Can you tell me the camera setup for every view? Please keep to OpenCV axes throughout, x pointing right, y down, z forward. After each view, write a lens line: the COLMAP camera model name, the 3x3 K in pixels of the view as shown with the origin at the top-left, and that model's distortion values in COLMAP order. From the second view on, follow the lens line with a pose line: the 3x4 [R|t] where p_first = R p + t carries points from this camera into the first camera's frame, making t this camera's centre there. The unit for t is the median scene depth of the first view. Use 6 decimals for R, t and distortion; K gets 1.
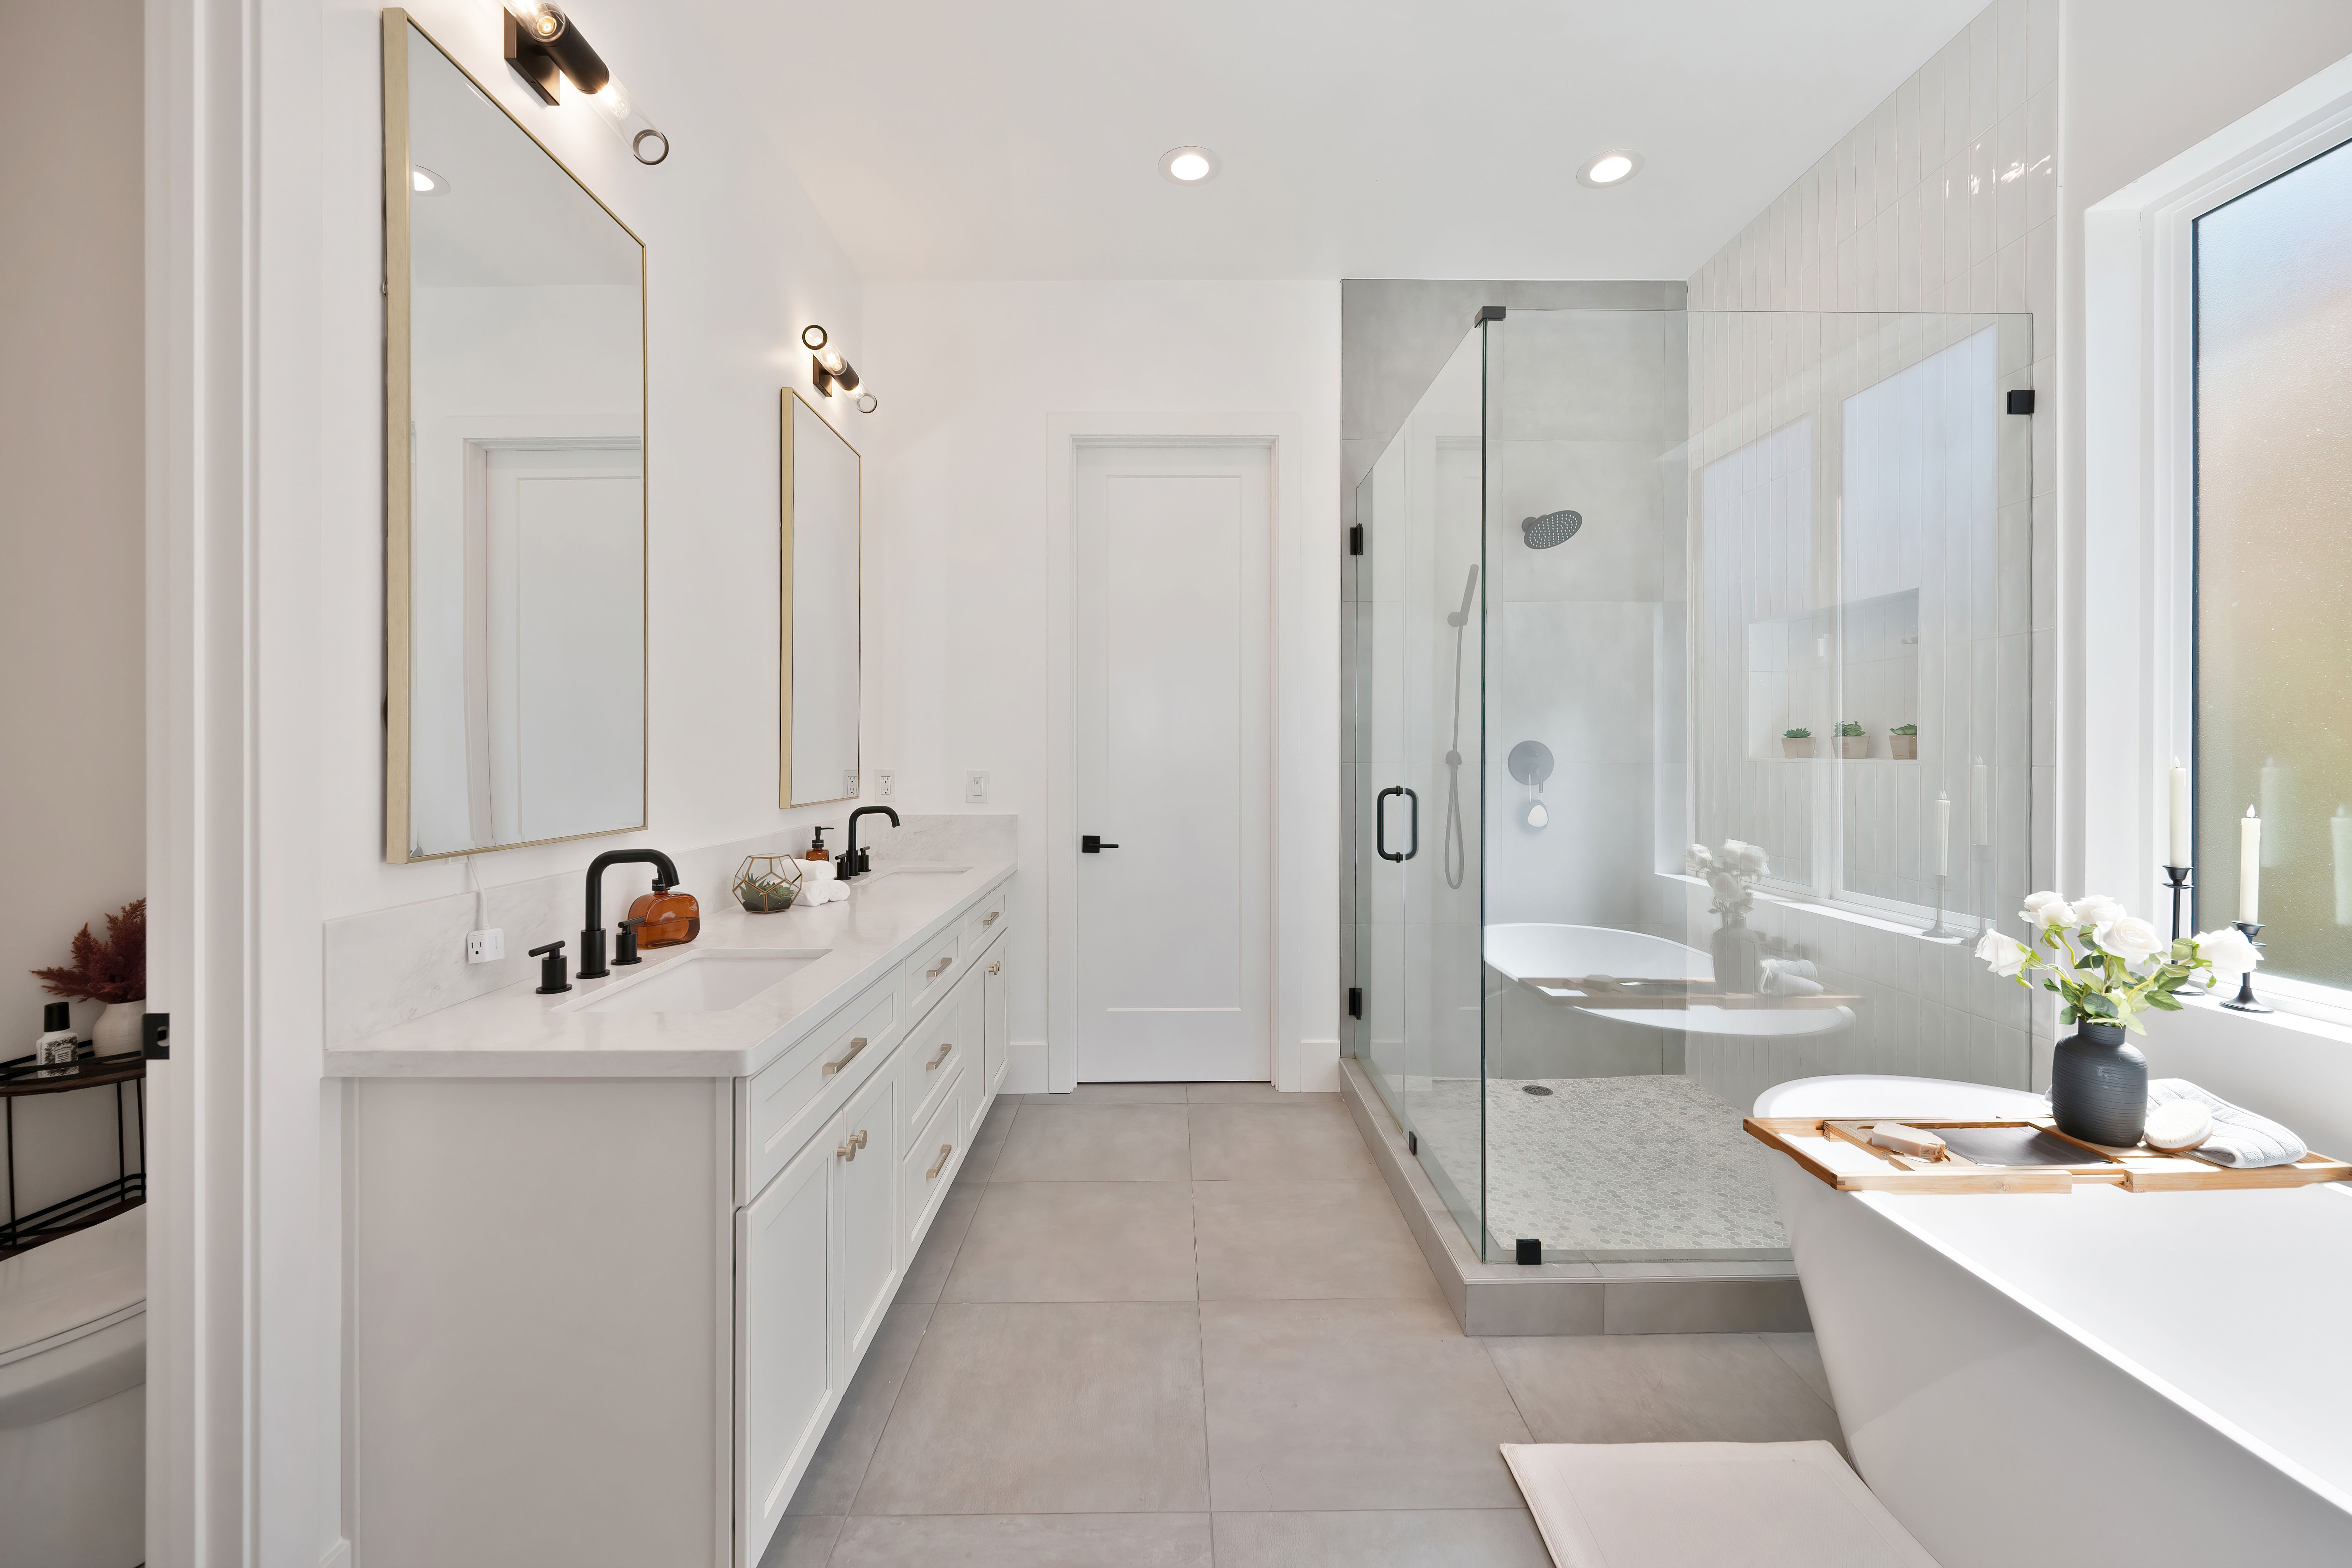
lens RADIAL K [[920.3, 0, 1174.4], [0, 920.3, 769.2], [0, 0, 1]] dist [-0.002765, 0.000409]
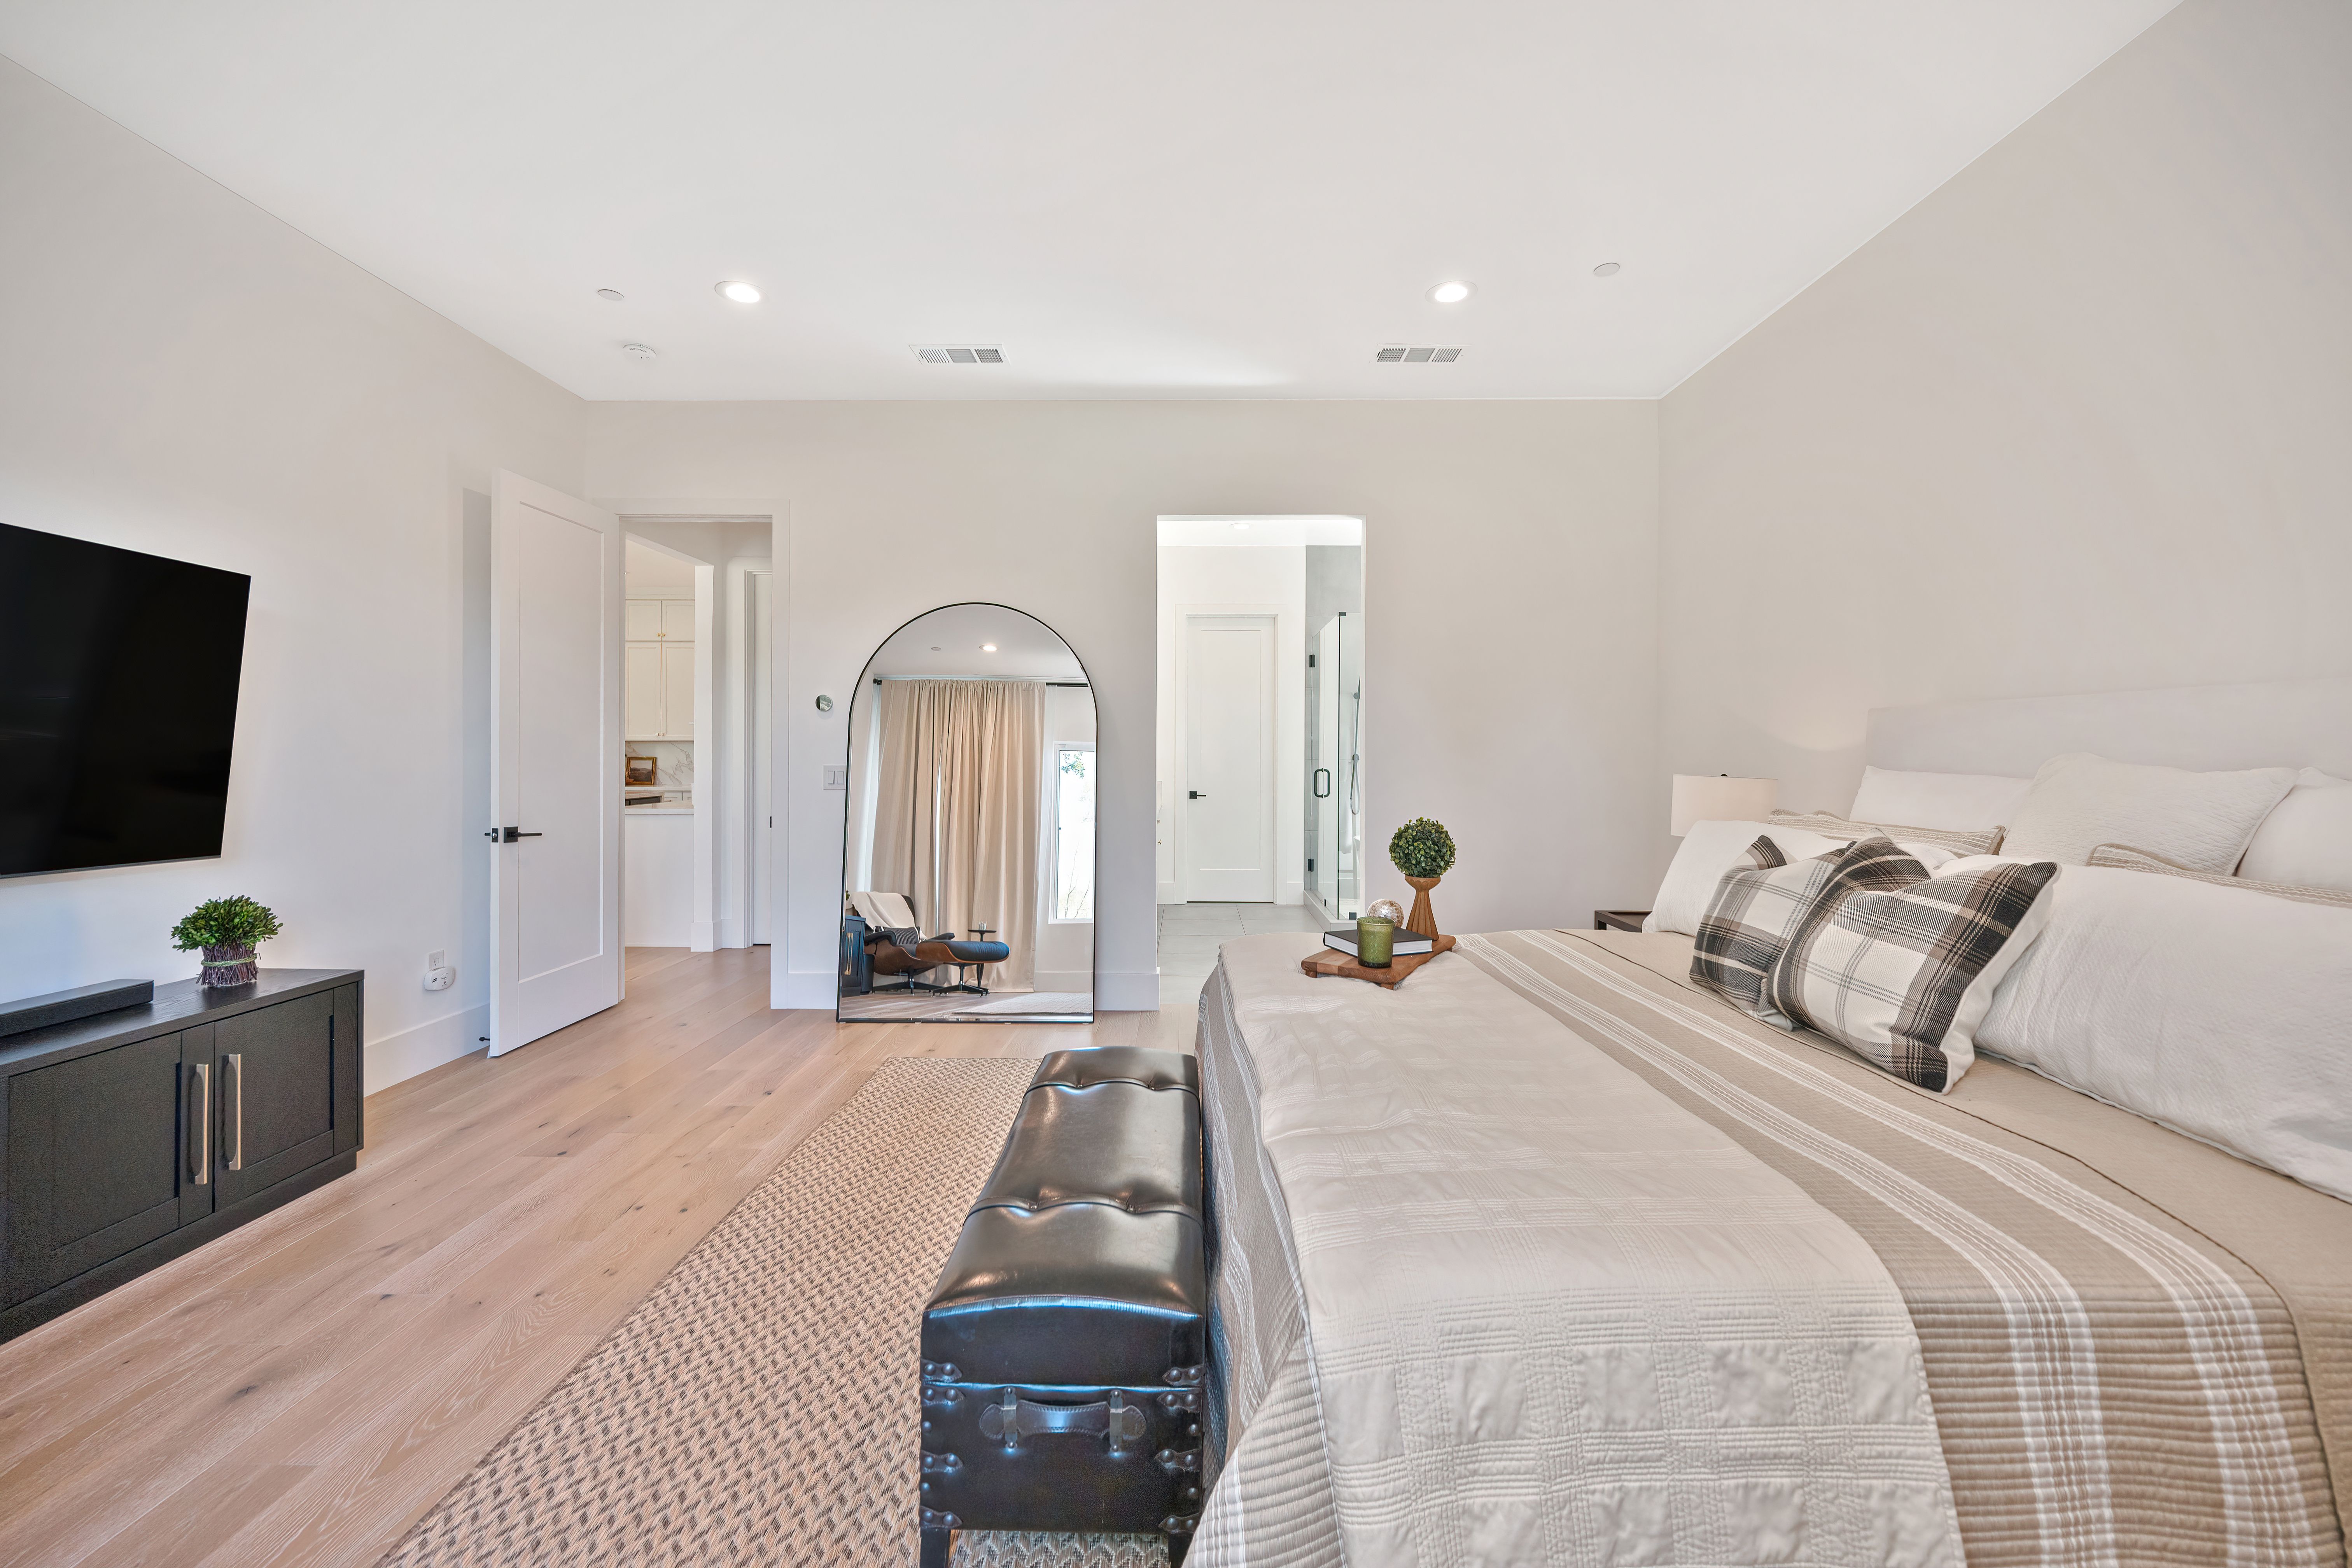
lens RADIAL K [[920.3, 0, 1177.4], [0, 920.3, 772.1], [0, 0, 1]] dist [-0.002765, 0.000409]
pose [[0.999819, 0.003573, -0.018676, -0.089768], [-0.003451, 0.999972, 0.006581, 0.011469], [0.018699, -0.006515, 0.999804, -1.264578]]
